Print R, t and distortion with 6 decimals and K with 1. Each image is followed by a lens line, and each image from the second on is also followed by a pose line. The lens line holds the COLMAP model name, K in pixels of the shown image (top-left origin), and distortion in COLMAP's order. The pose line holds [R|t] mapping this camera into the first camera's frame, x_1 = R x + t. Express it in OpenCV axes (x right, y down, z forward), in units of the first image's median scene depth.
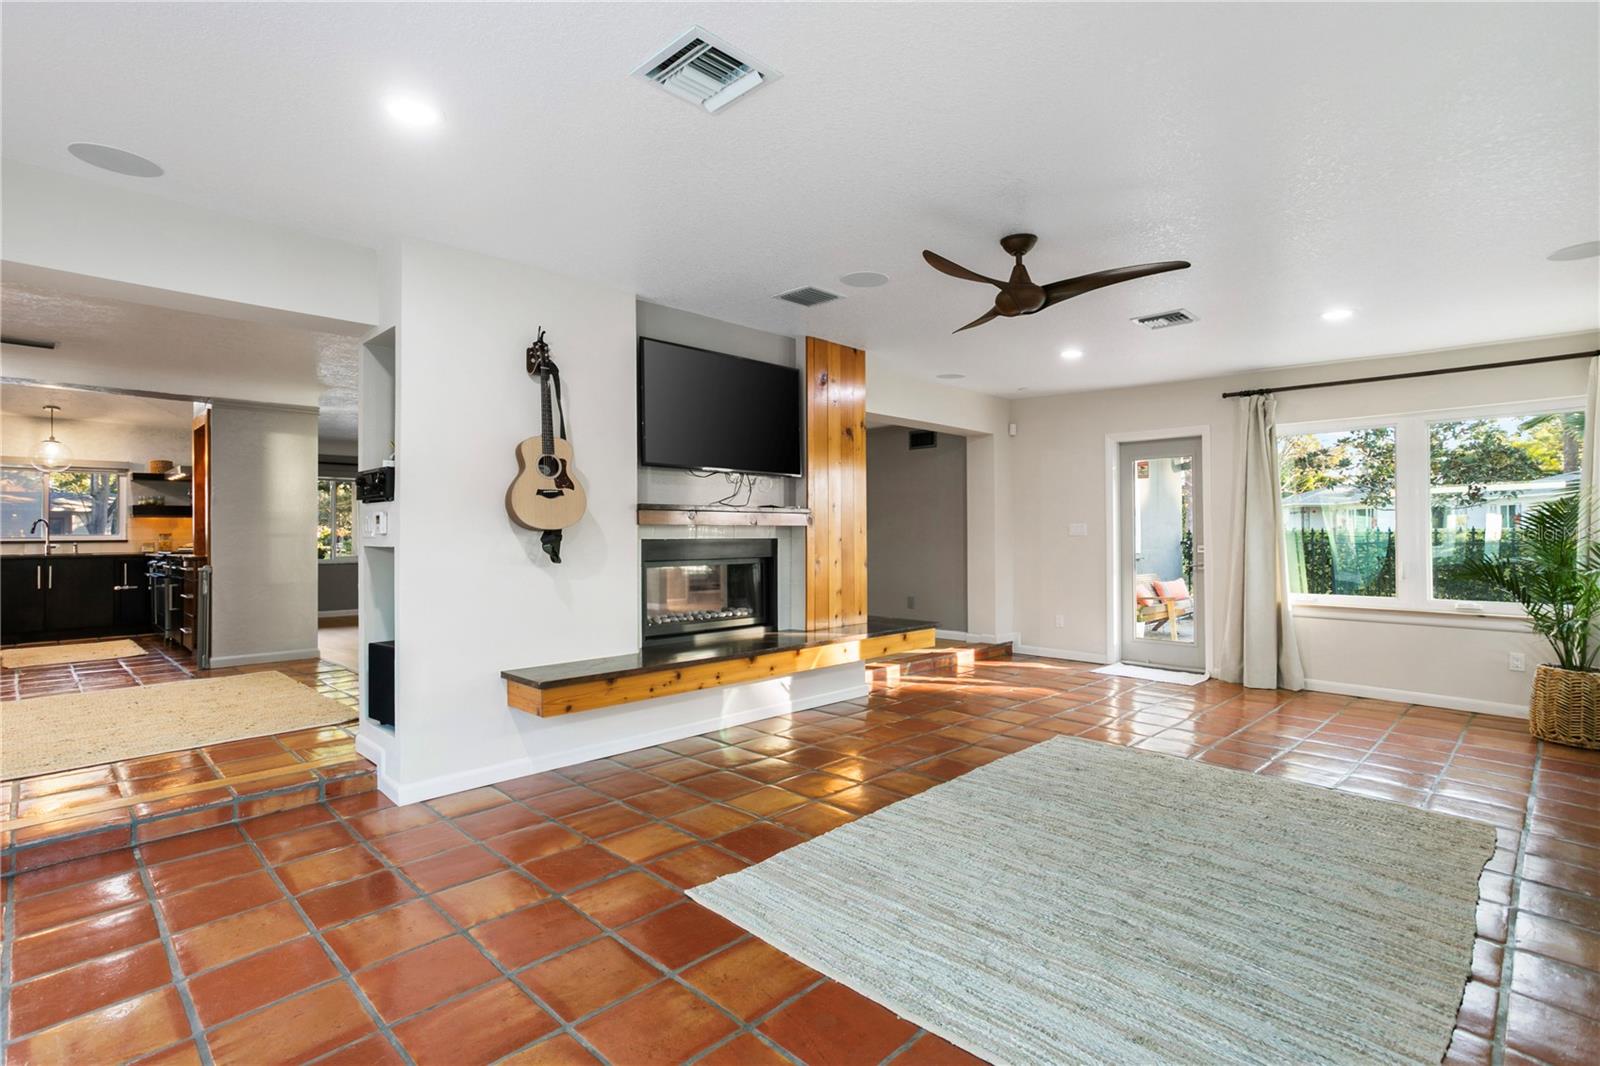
lens RADIAL K [[759.8, 0, 846.4], [0, 759.8, 534.5], [0, 0, 1]] dist [0.000691, 0.000072]
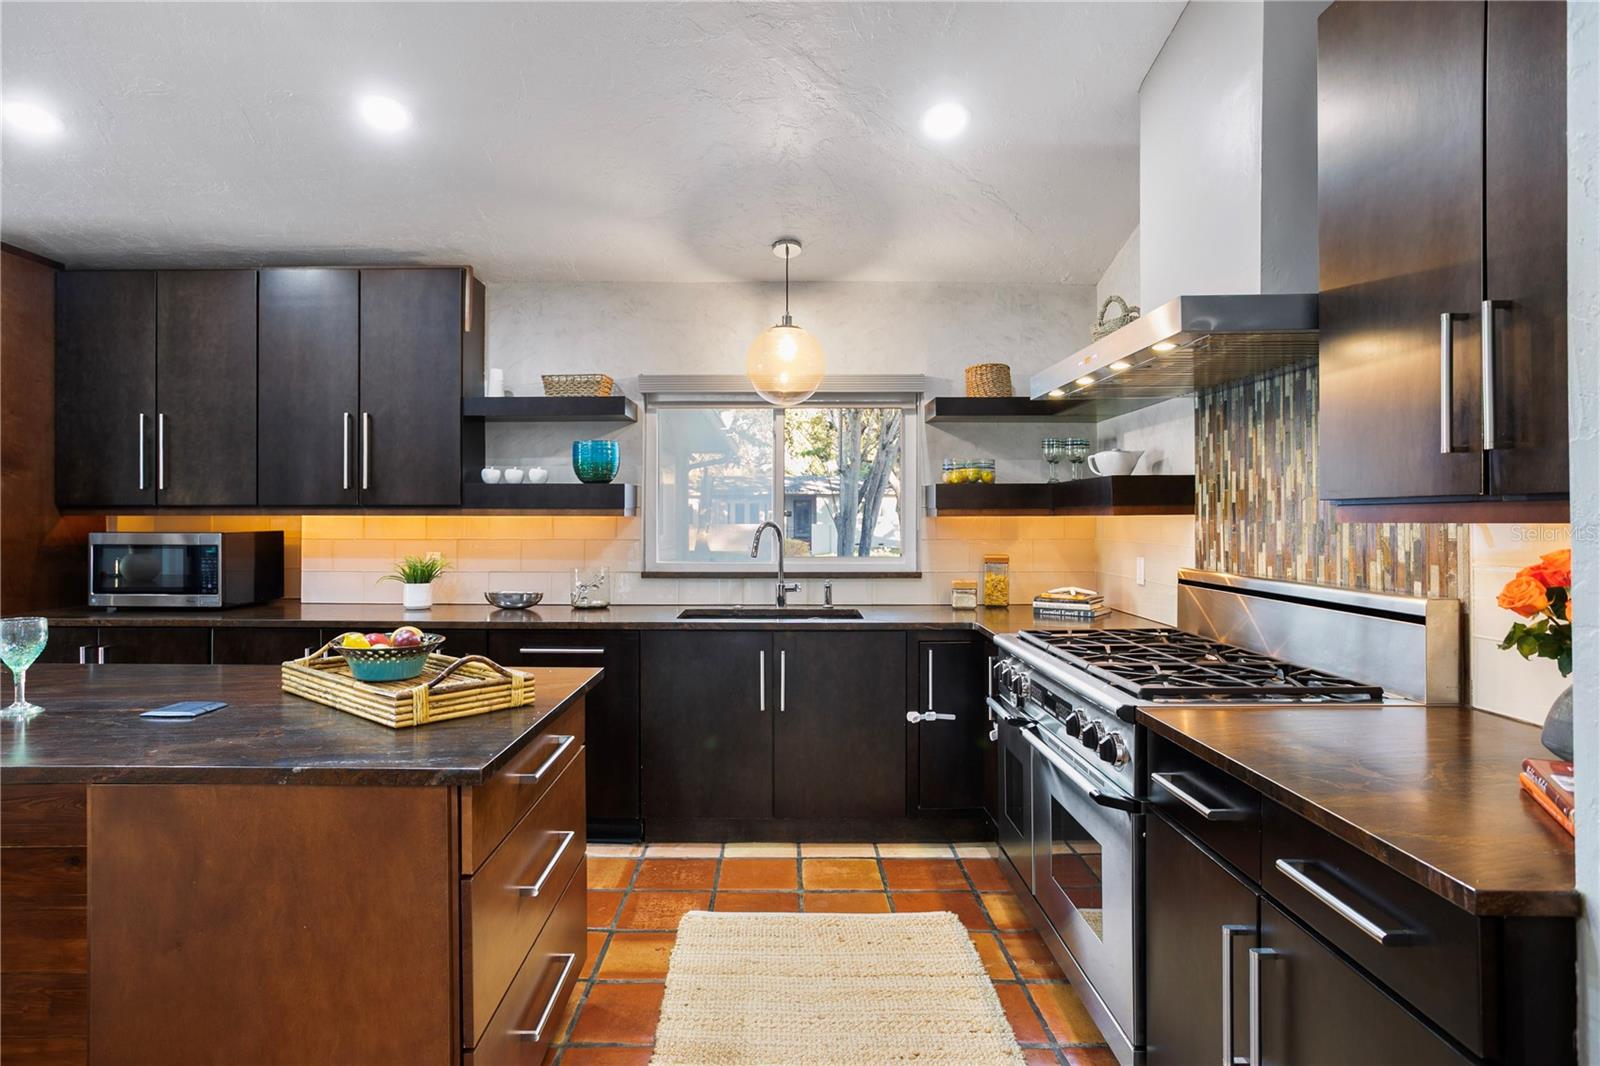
lens RADIAL K [[886.1, 0, 785.3], [0, 886.1, 513.2], [0, 0, 1]] dist [-0.058450, 0.040831]
pose [[0.680532, -0.000417, -0.732718, -1.342057], [-0.000190, 1.000000, -0.000746, -0.047849], [0.732718, 0.000647, 0.680532, 1.299266]]
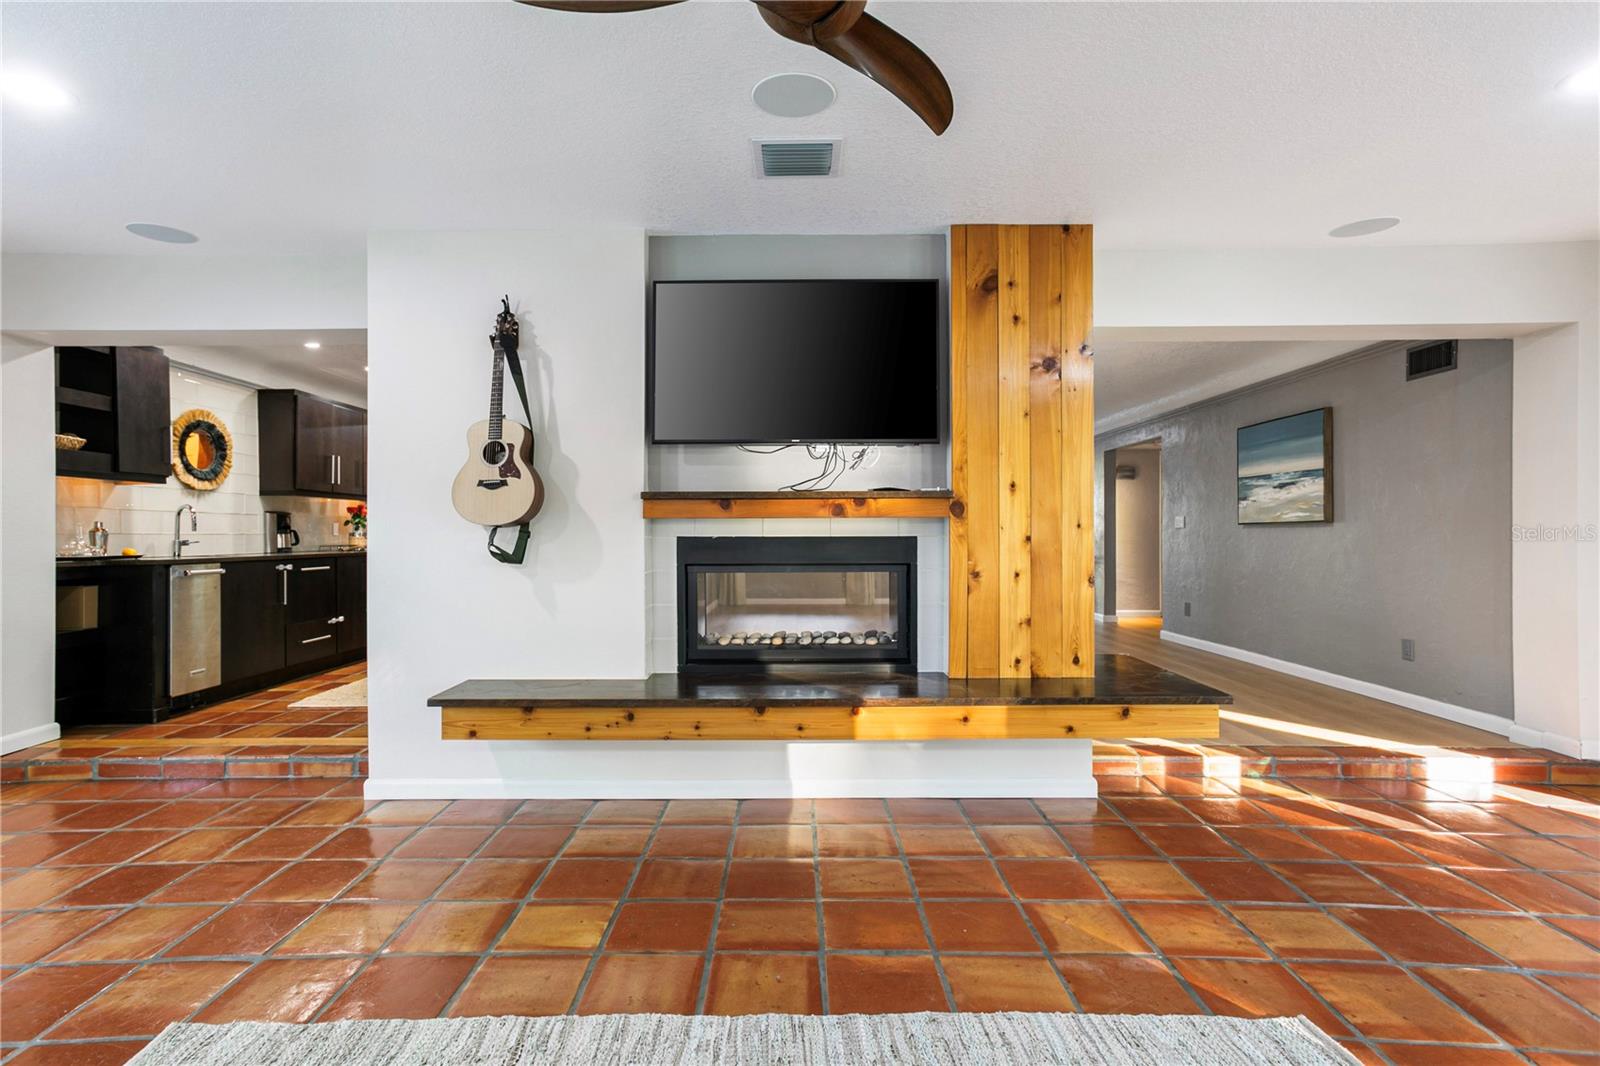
lens RADIAL K [[799.8, 0, 795.3], [0, 799.8, 533.2], [0, 0, 1]] dist [-0.006497, 0.000050]
pose [[0.677045, 0.005038, -0.735924, 0.444612], [0.001097, 0.999969, 0.007855, -0.003638], [0.735941, -0.006126, 0.677018, 0.539057]]
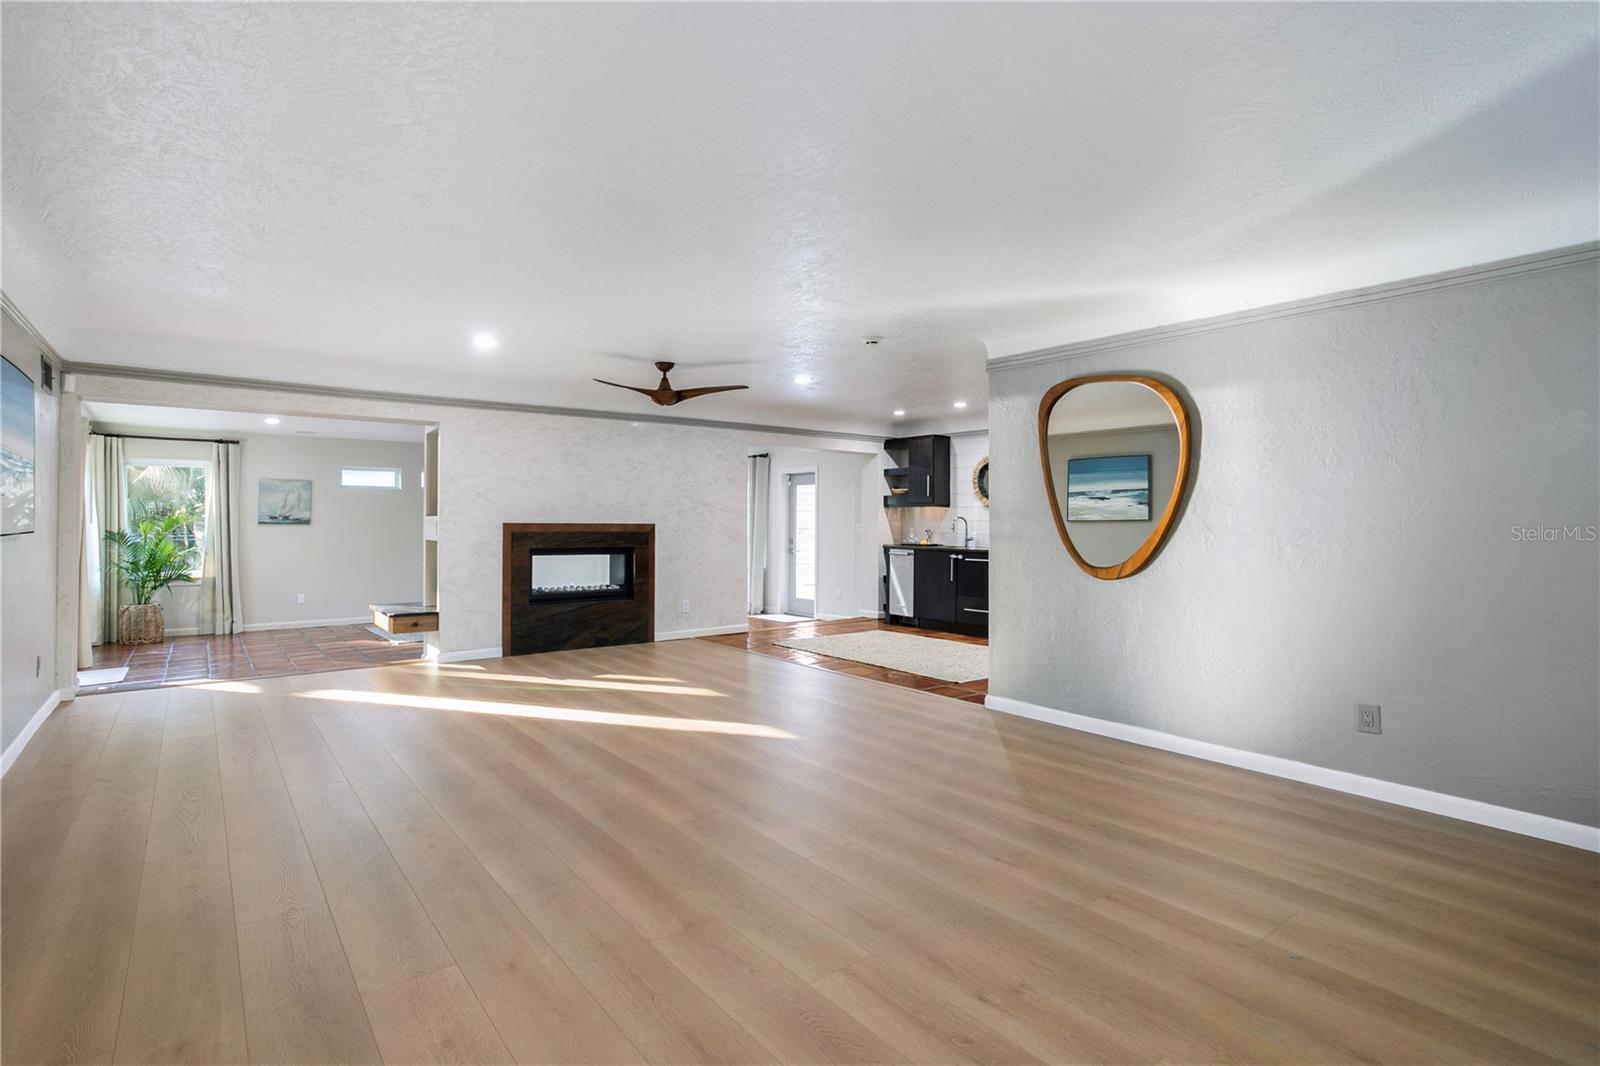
lens RADIAL K [[776.4, 0, 778.3], [0, 776.4, 529.4], [0, 0, 1]] dist [0.002112, 0.001420]
pose [[-0.985720, 0.003491, 0.168358, -0.966879], [0.004112, 0.999986, 0.003339, -0.014398], [-0.168344, 0.003984, -0.985720, 2.792823]]
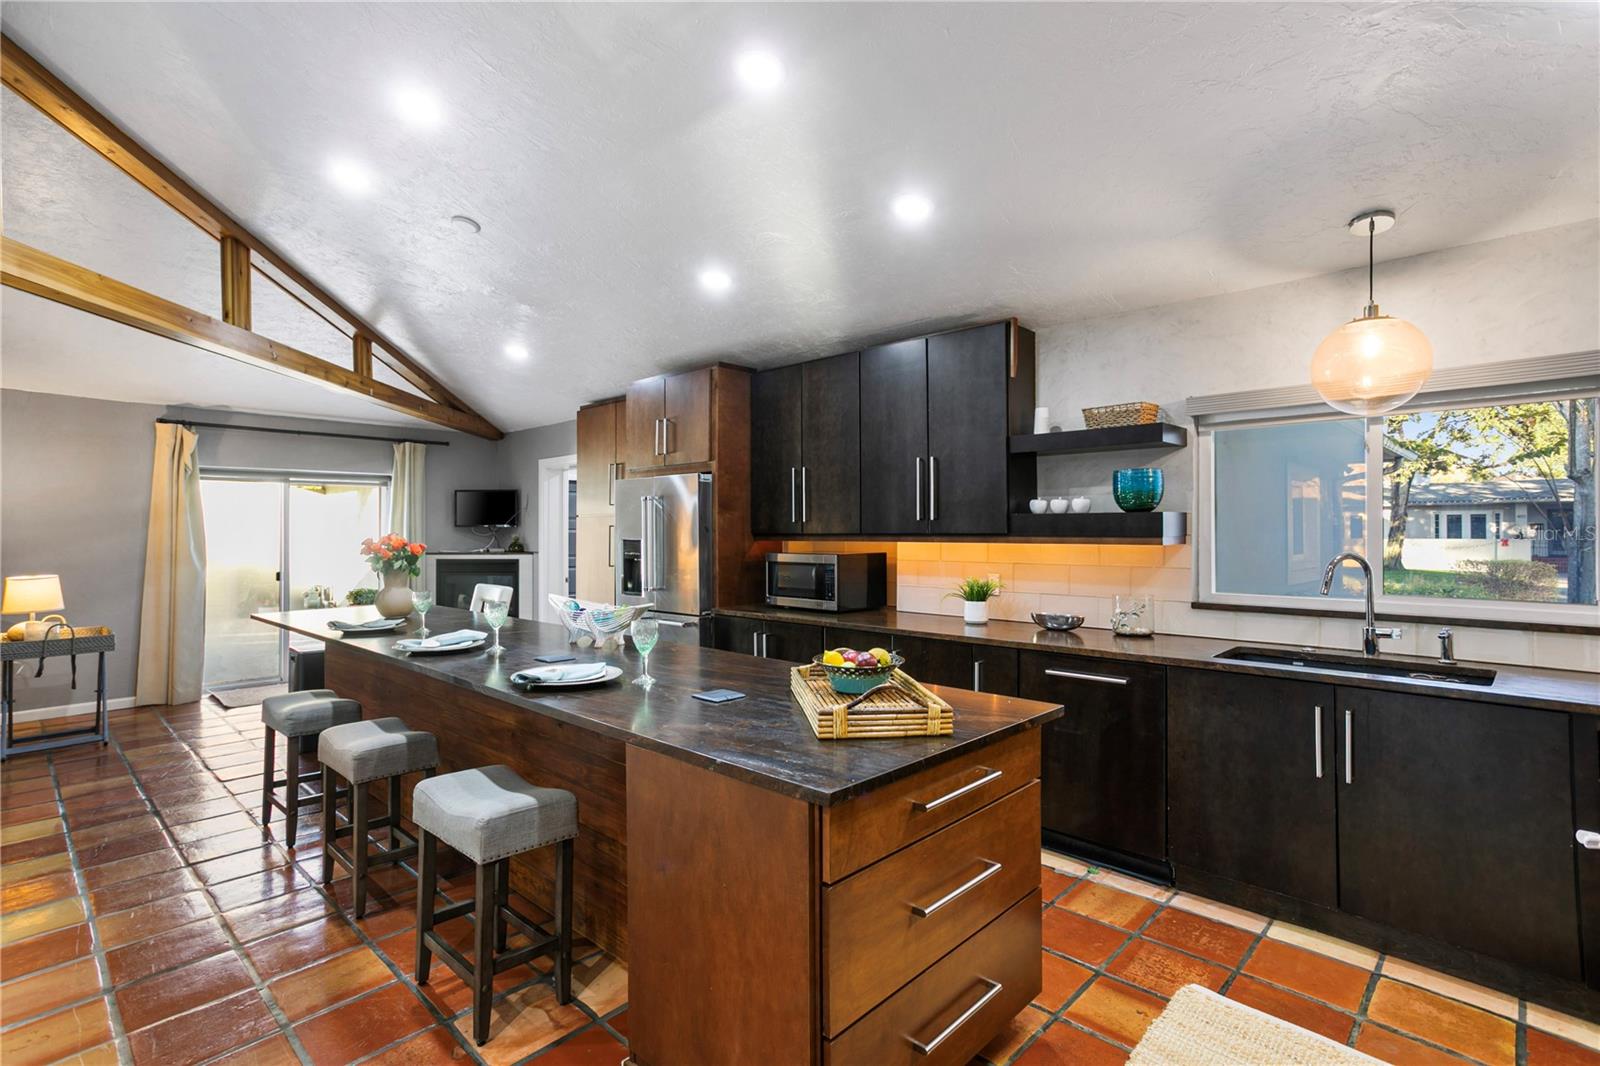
lens RADIAL K [[776.4, 0, 778.3], [0, 776.4, 529.4], [0, 0, 1]] dist [0.002112, 0.001420]
pose [[-0.027402, 0.002598, -0.999621, -1.330763], [0.005817, 0.999980, 0.002440, -0.065407], [0.999608, -0.005747, -0.027416, 1.430648]]
